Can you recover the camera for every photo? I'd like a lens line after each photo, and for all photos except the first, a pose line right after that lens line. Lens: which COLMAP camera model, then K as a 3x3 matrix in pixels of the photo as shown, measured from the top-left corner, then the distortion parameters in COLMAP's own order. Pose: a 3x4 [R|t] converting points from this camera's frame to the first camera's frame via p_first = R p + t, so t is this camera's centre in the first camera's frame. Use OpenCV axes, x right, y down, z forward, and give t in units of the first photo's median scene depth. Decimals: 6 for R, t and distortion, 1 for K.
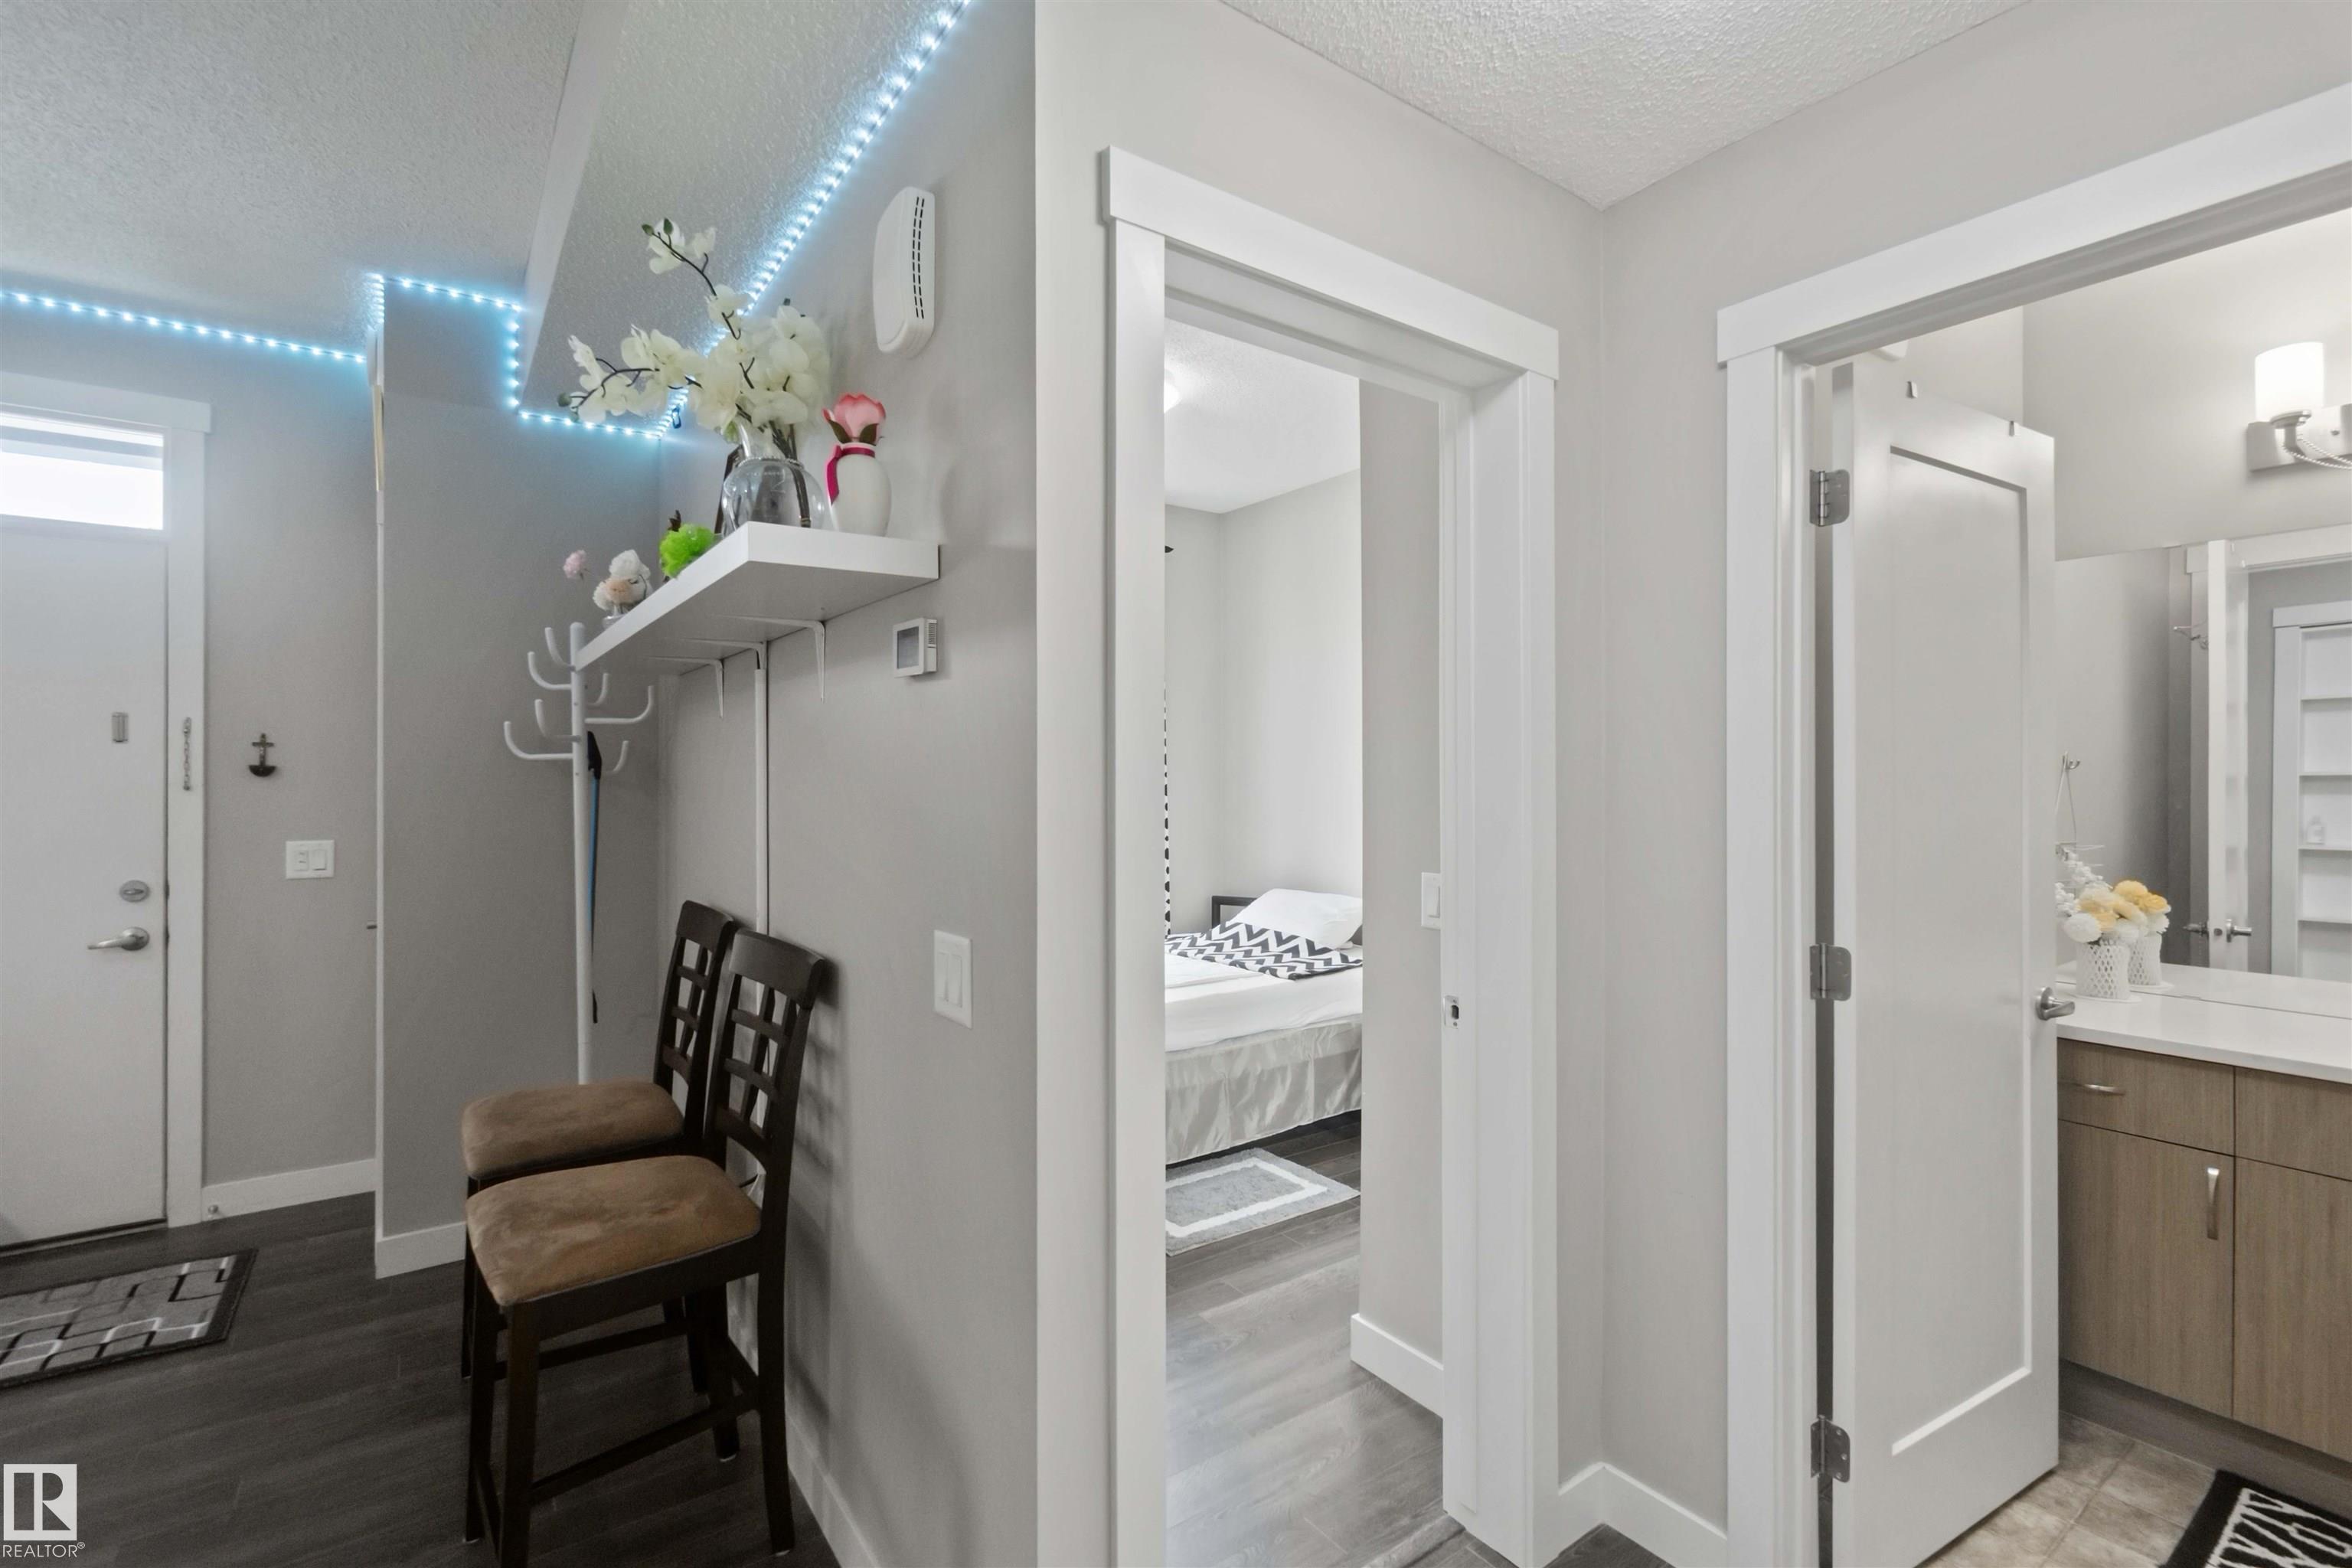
lens RADIAL K [[1013.8, 0, 1105.9], [0, 1013.8, 758.1], [0, 0, 1]] dist [-0.004870, 0.000533]
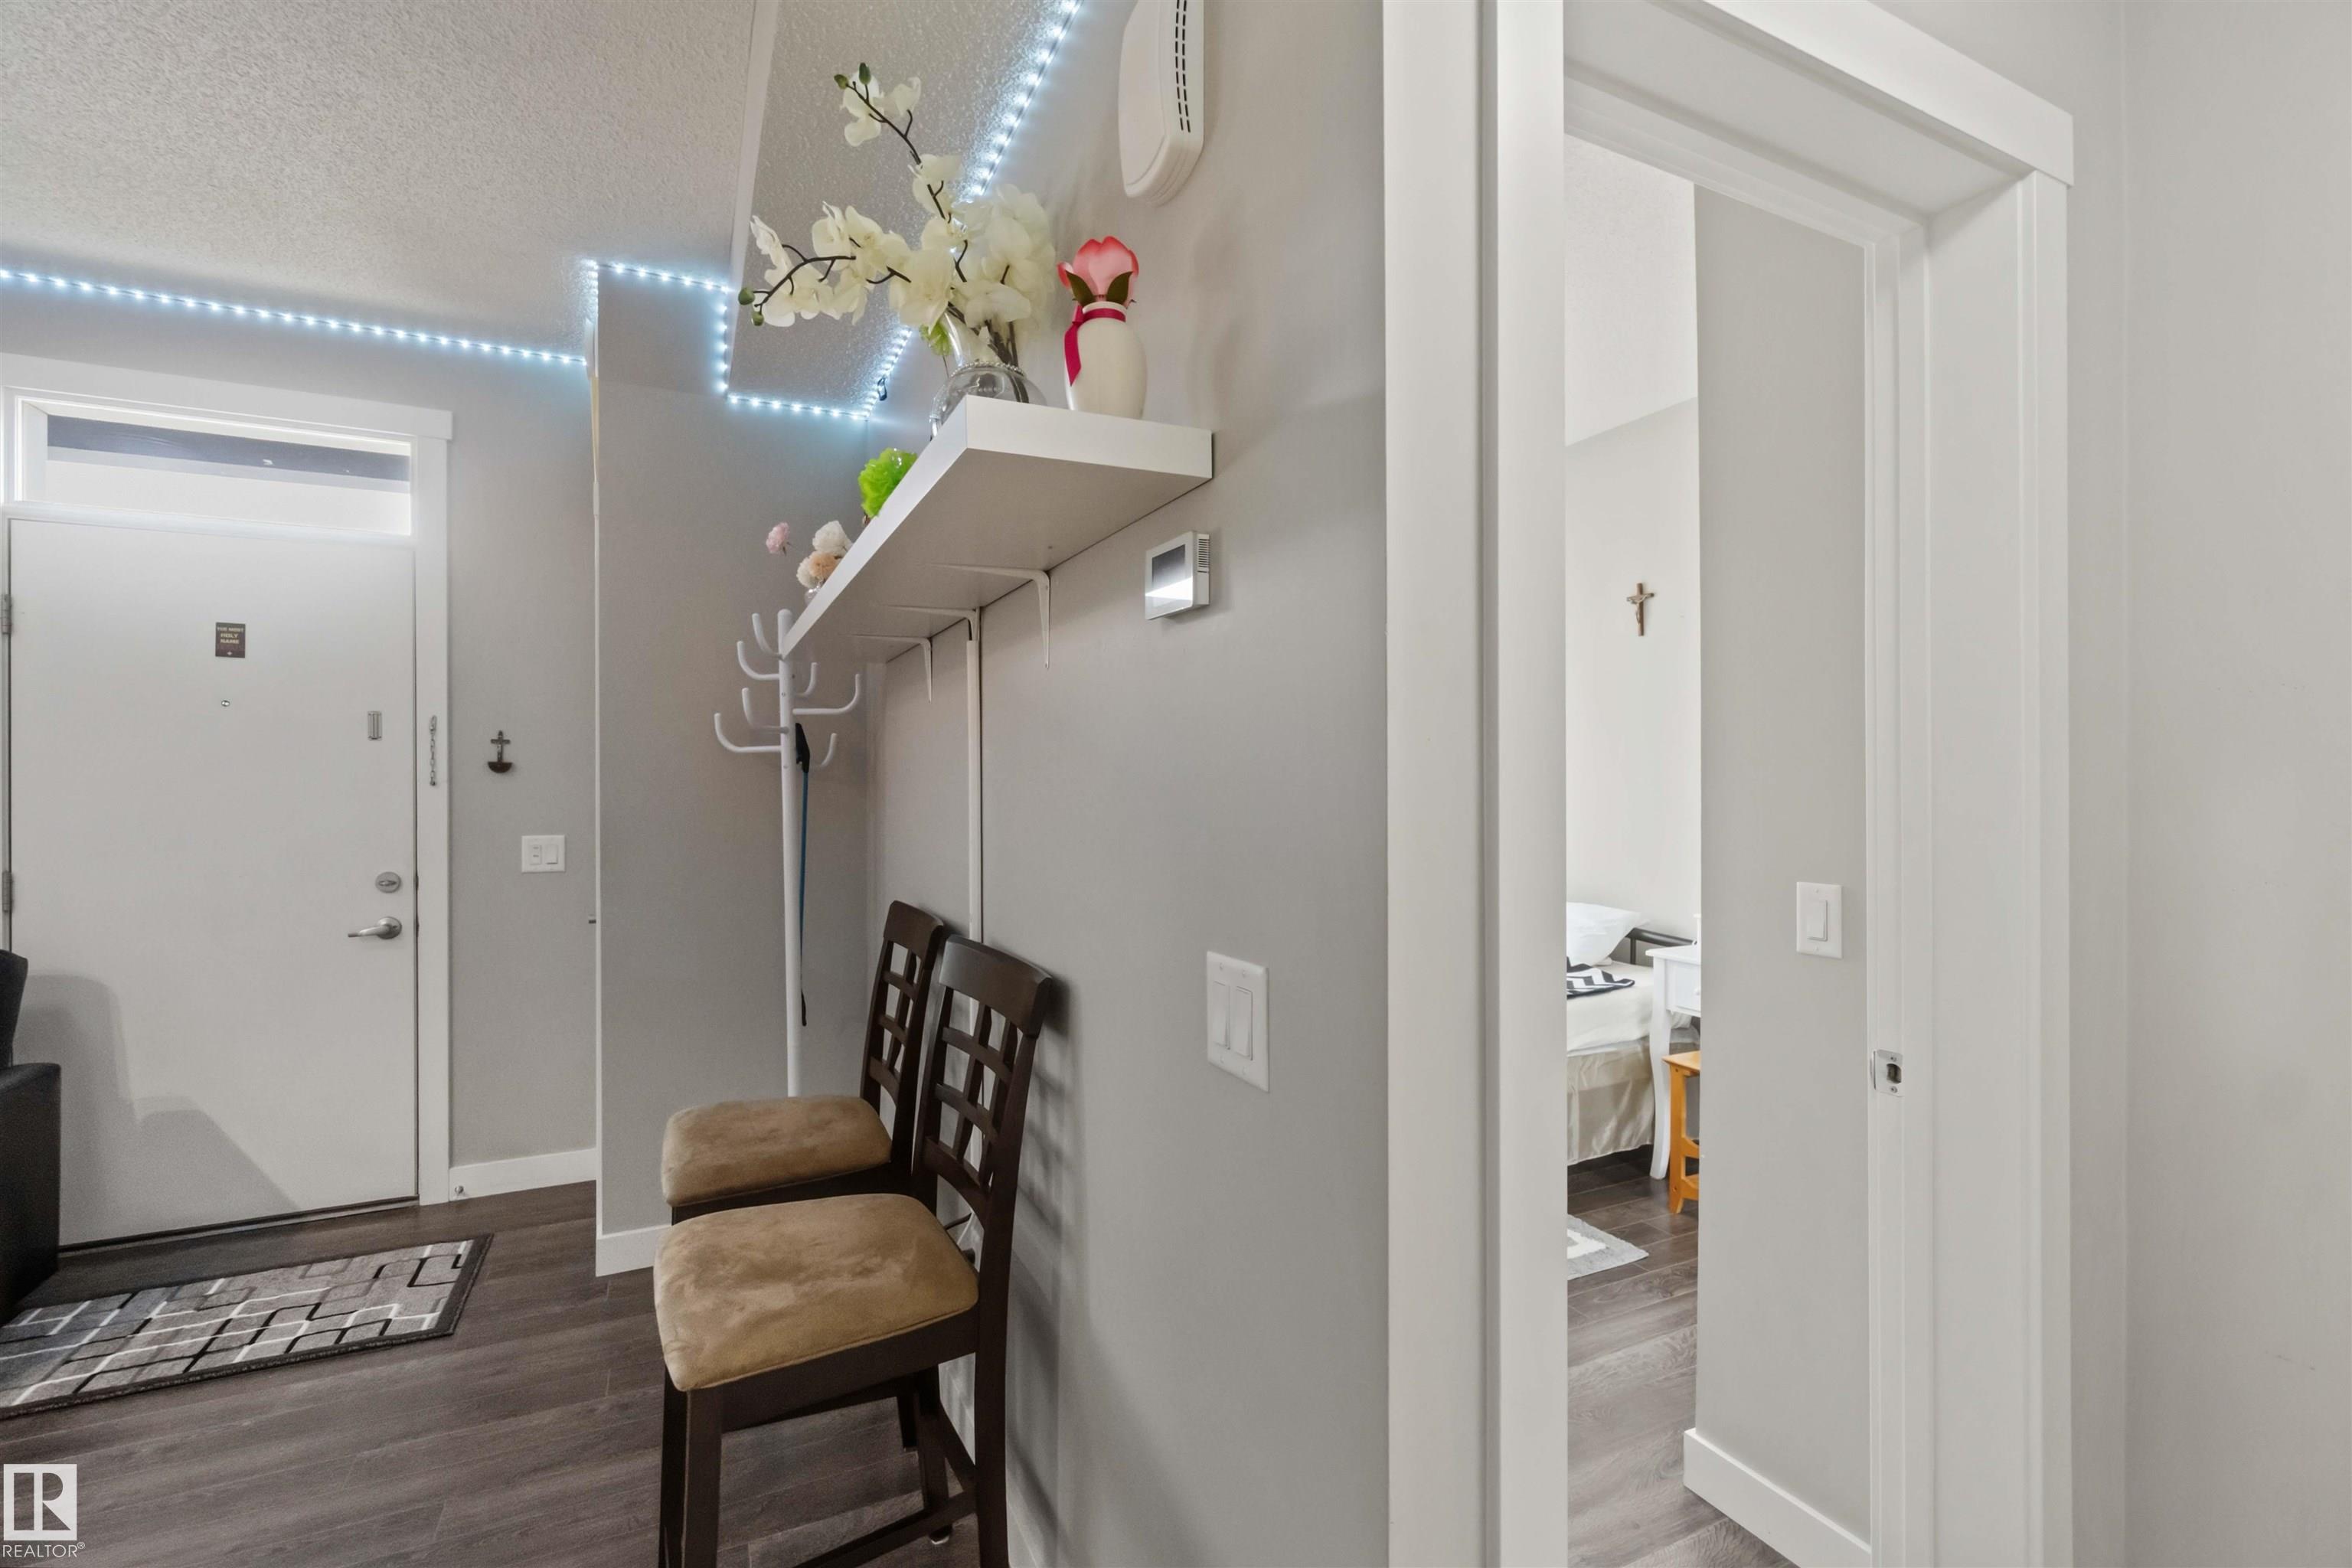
lens RADIAL K [[1017.5, 0, 1169.6], [0, 1017.5, 770.5], [0, 0, 1]] dist [-0.000989, -0.000530]
pose [[0.991500, -0.000407, -0.130108, -0.049938], [0.001691, 0.999951, 0.009761, 0.014790], [0.130098, -0.009898, 0.991452, 0.128568]]
